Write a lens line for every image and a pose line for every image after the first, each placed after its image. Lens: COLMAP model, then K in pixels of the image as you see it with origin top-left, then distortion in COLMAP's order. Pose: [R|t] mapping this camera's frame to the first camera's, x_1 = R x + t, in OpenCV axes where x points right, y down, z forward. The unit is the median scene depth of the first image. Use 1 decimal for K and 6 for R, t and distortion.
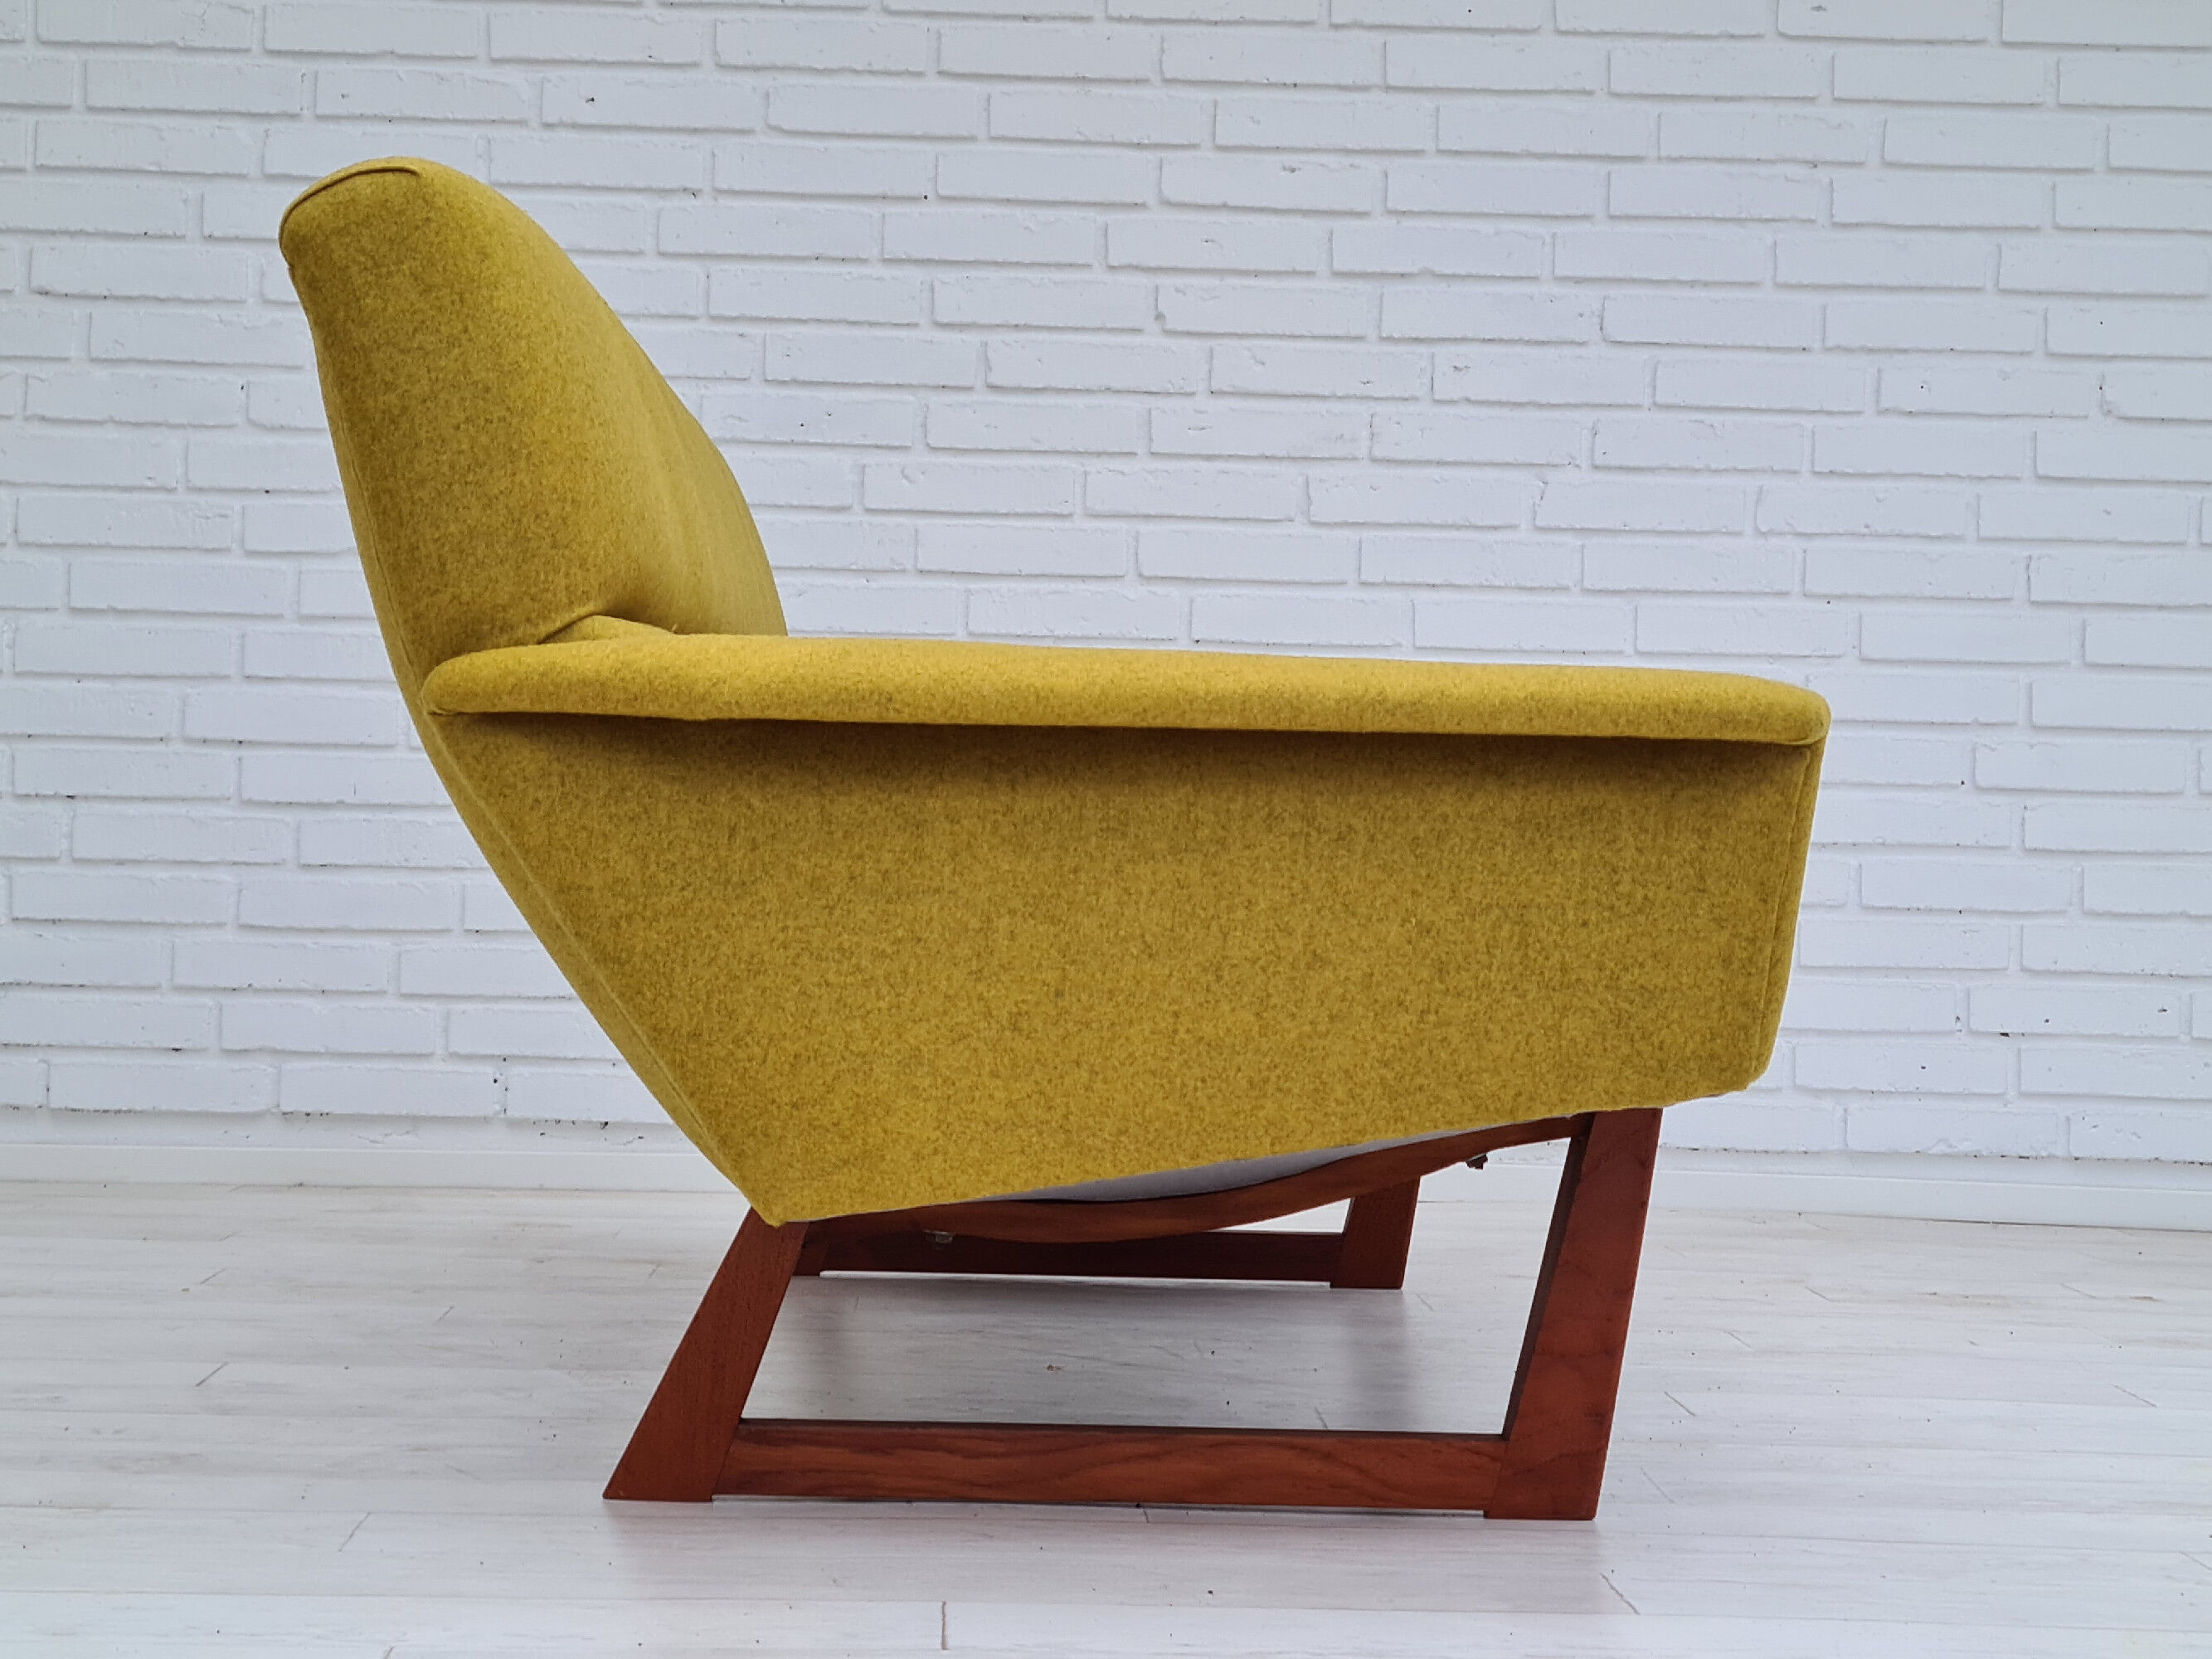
lens RADIAL K [[5046.9, 0, 1100.0], [0, 5046.9, 809.3], [0, 0, 1]] dist [0.064927, 0.297359]
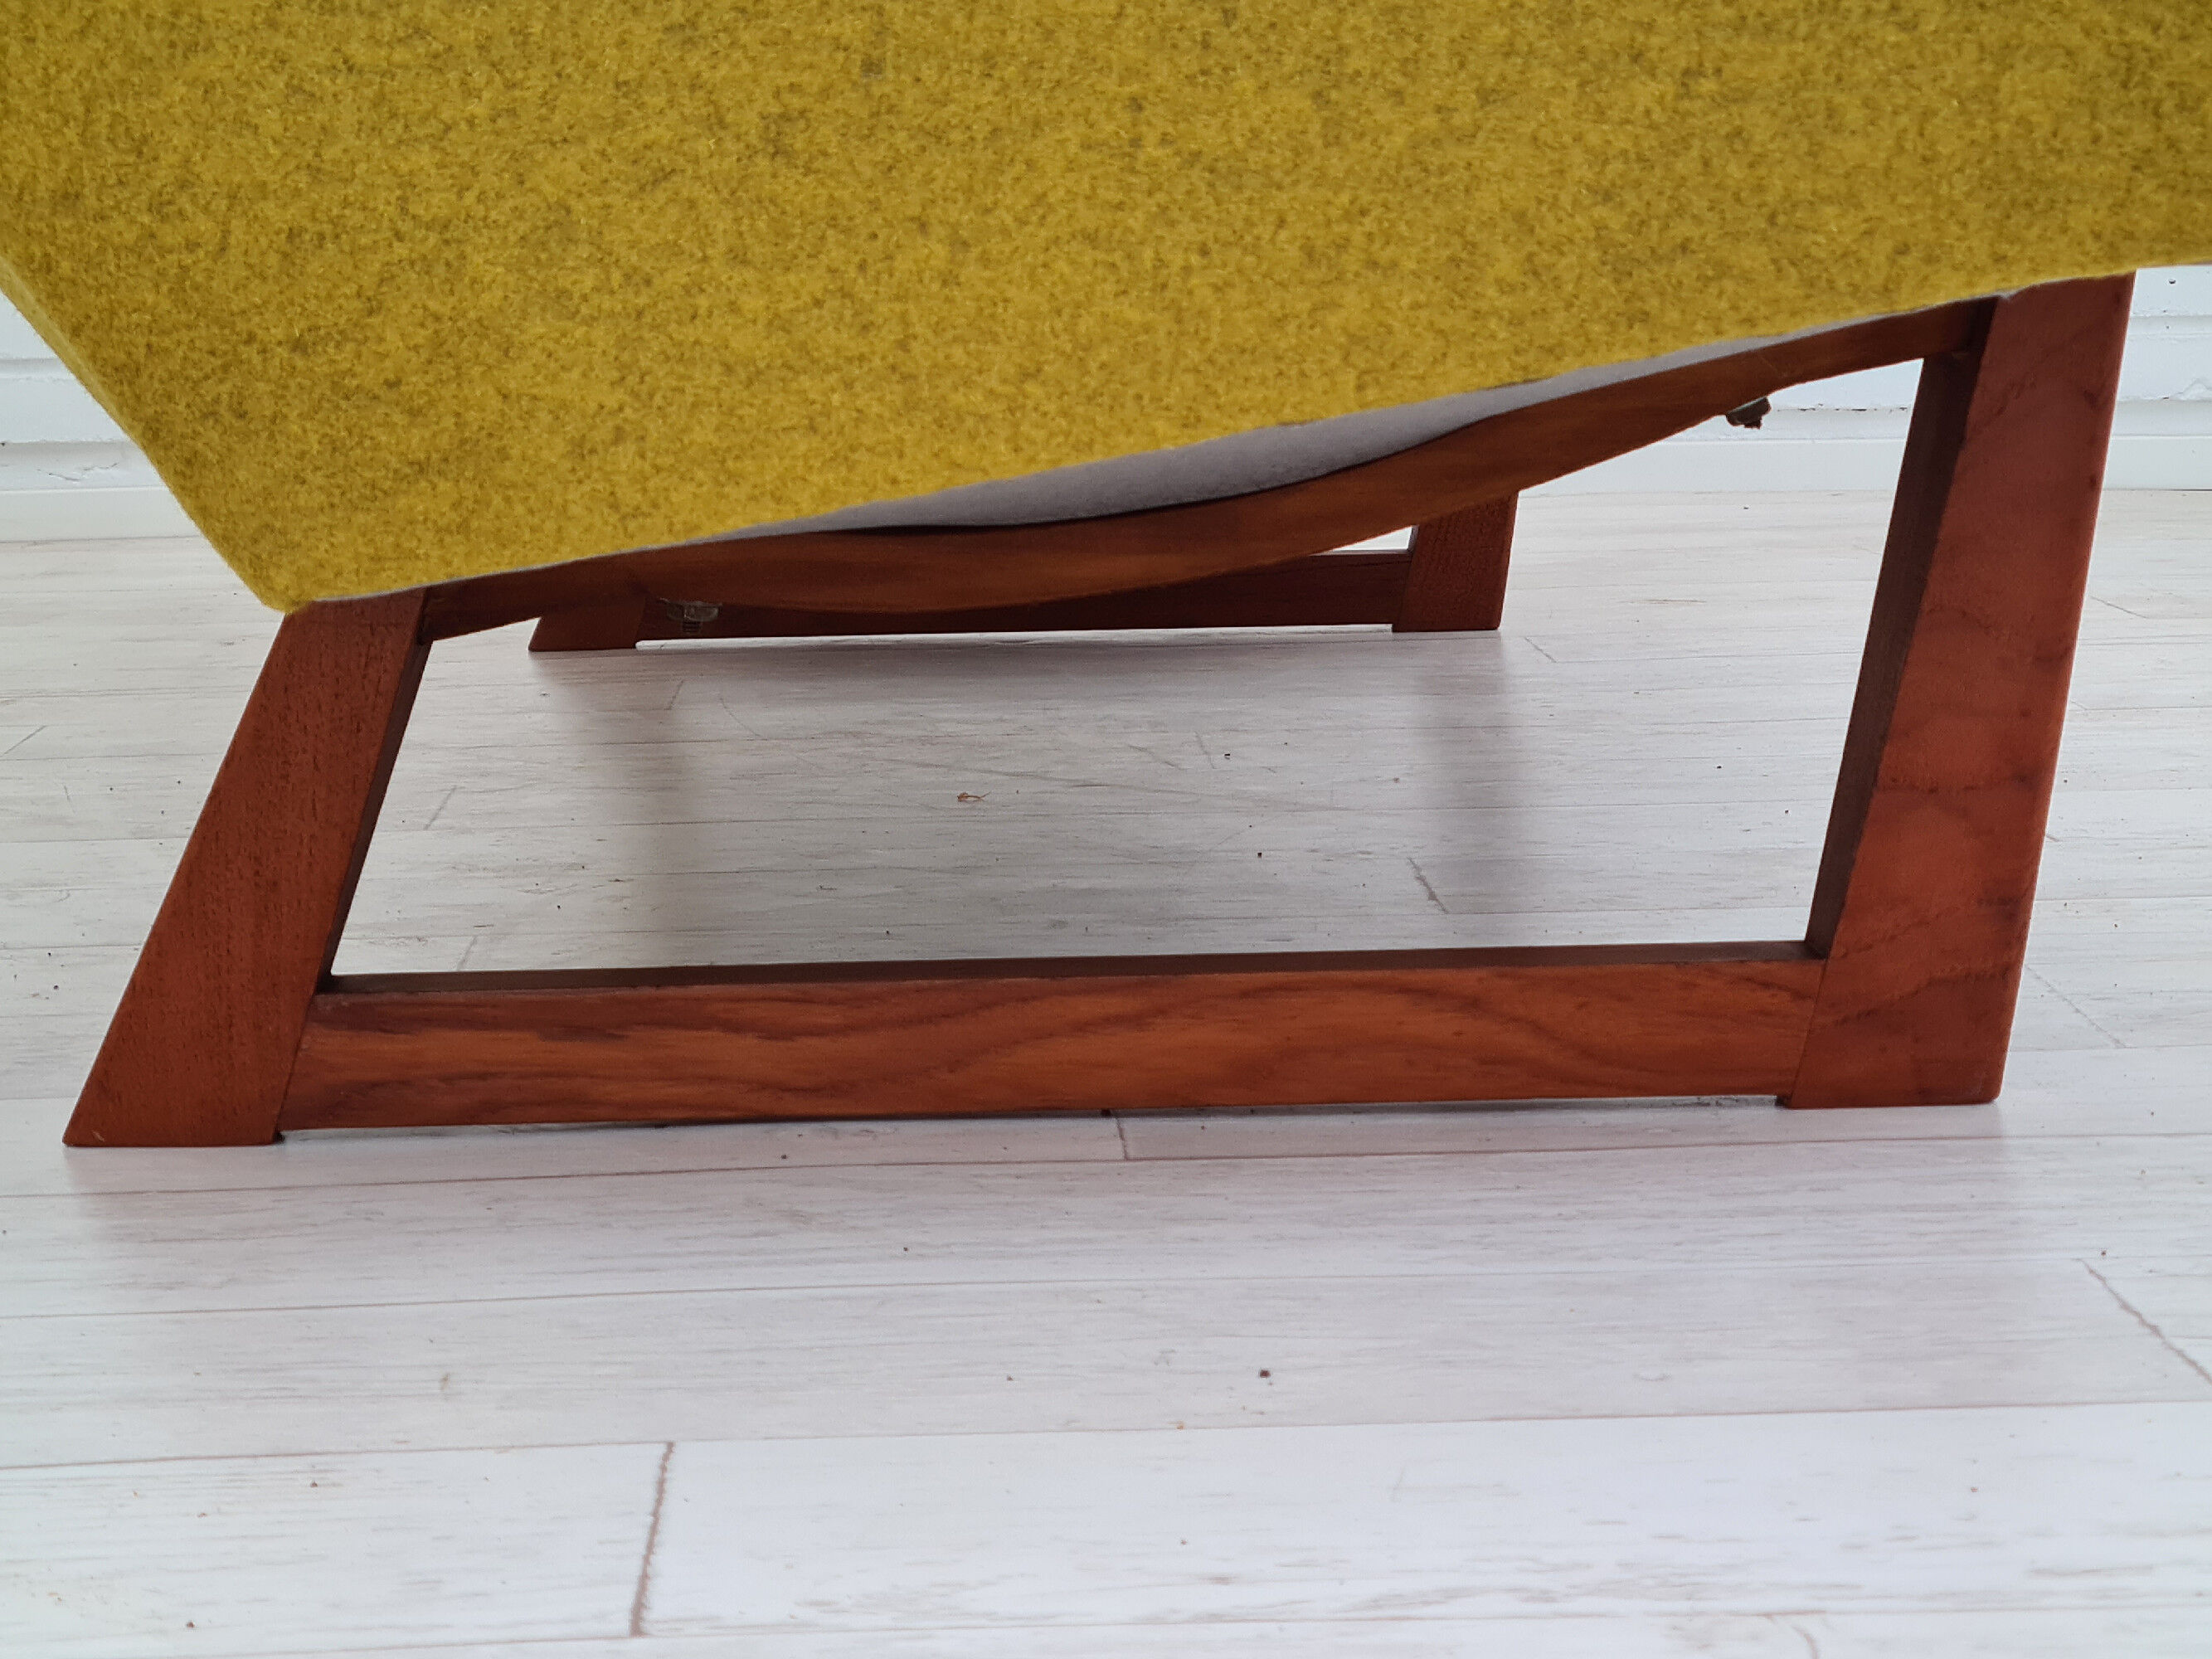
lens RADIAL K [[4904.5, 0, 1056.3], [0, 4904.5, 830.8], [0, 0, 1]] dist [0.083248, 0.220675]
pose [[0.998986, -0.044024, -0.009471, 0.009241], [0.044920, 0.988998, 0.140947, 0.042511], [0.003162, -0.141230, 0.989972, 0.558164]]
